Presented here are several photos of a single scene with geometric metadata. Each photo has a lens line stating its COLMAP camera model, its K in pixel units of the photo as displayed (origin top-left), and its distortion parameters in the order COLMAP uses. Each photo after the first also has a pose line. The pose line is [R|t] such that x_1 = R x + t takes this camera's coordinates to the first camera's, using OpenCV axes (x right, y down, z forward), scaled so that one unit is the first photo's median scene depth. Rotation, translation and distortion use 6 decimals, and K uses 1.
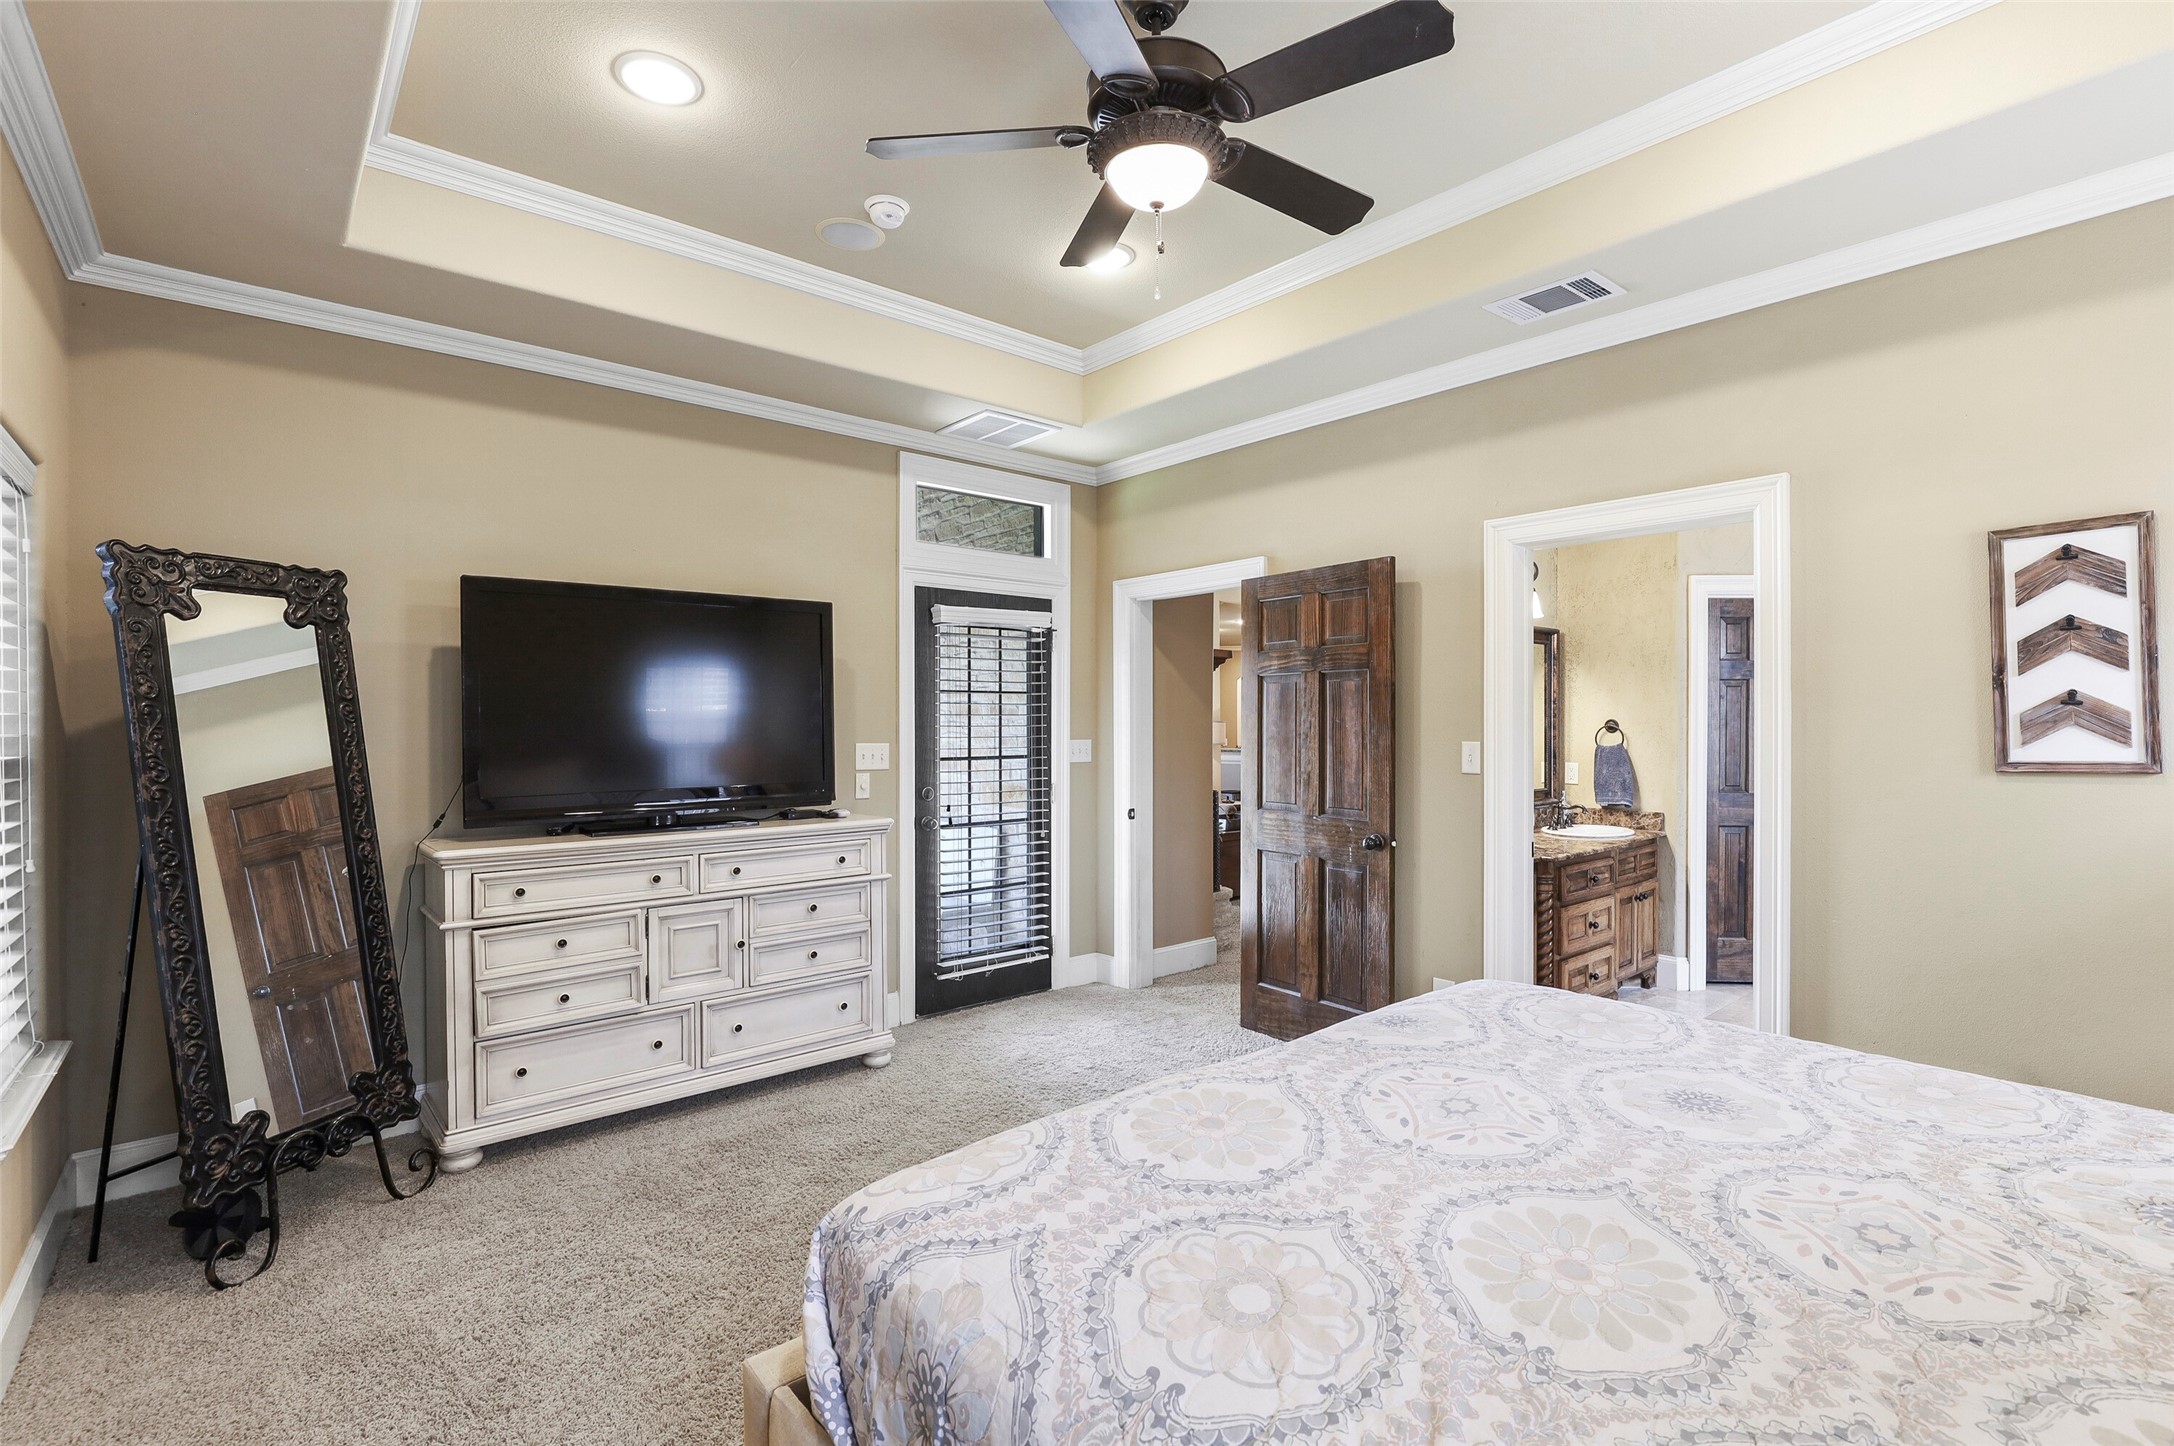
lens RADIAL K [[990.1, 0, 1089.8], [0, 990.1, 730.8], [0, 0, 1]] dist [-0.015649, 0.002261]
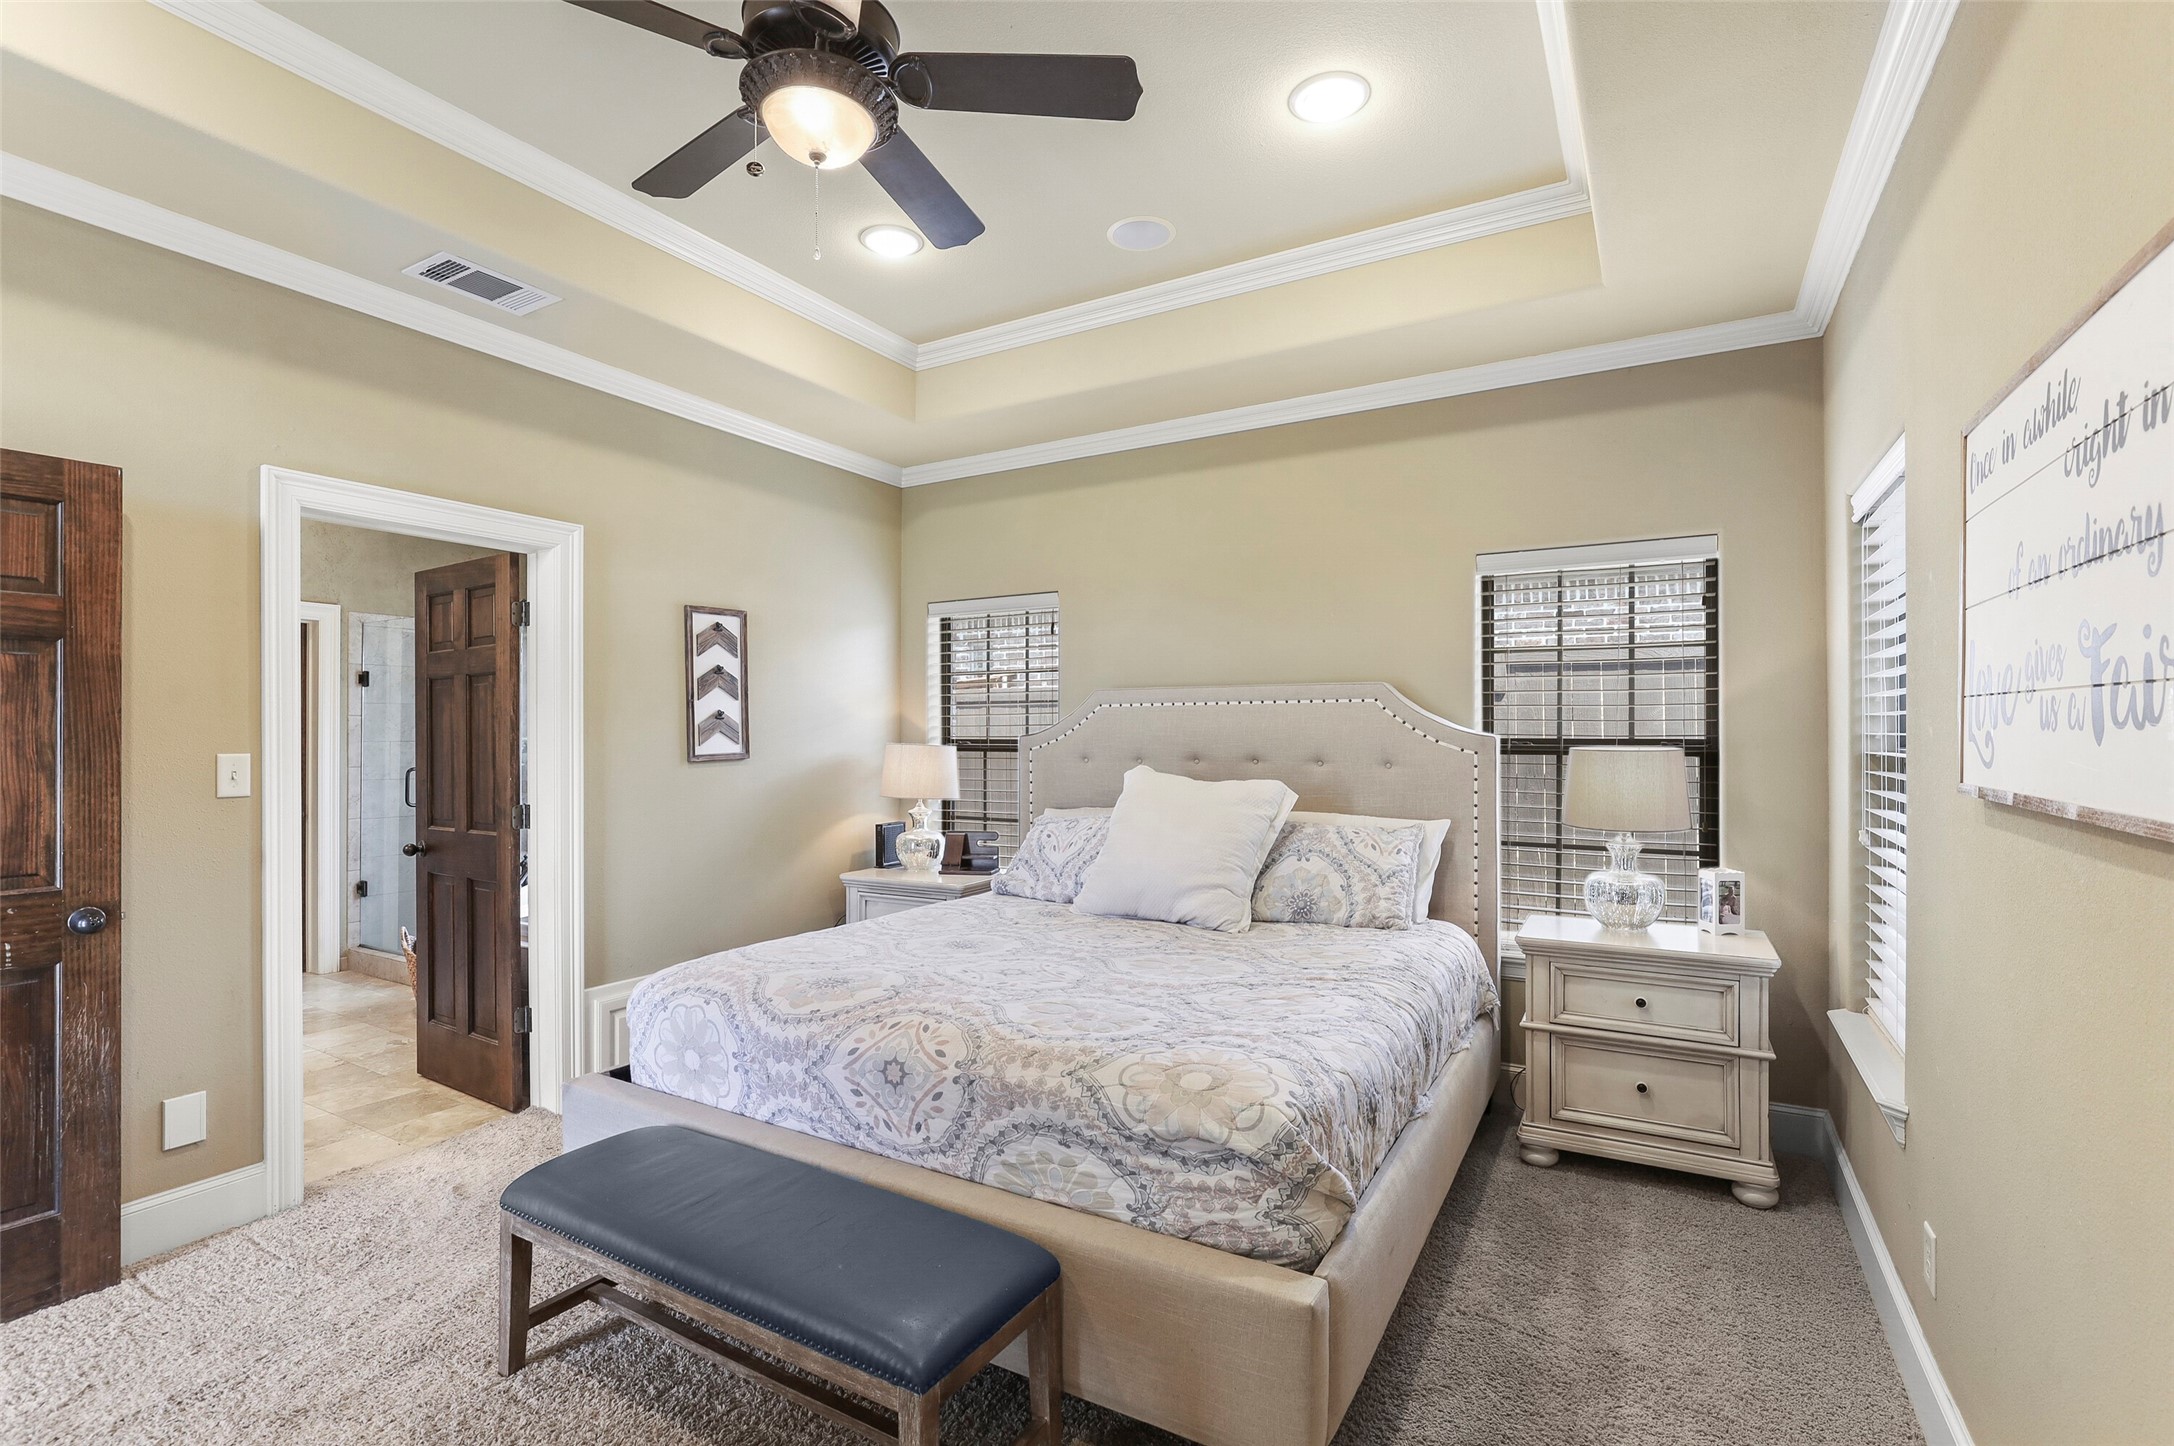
lens RADIAL K [[990.1, 0, 1100.1], [0, 990.1, 727.0], [0, 0, 1]] dist [-0.015649, 0.002261]
pose [[-0.337695, 0.008991, 0.941213, -0.779649], [0.011462, 0.999920, -0.005439, 0.002719], [-0.941186, 0.008952, -0.337770, 0.951451]]
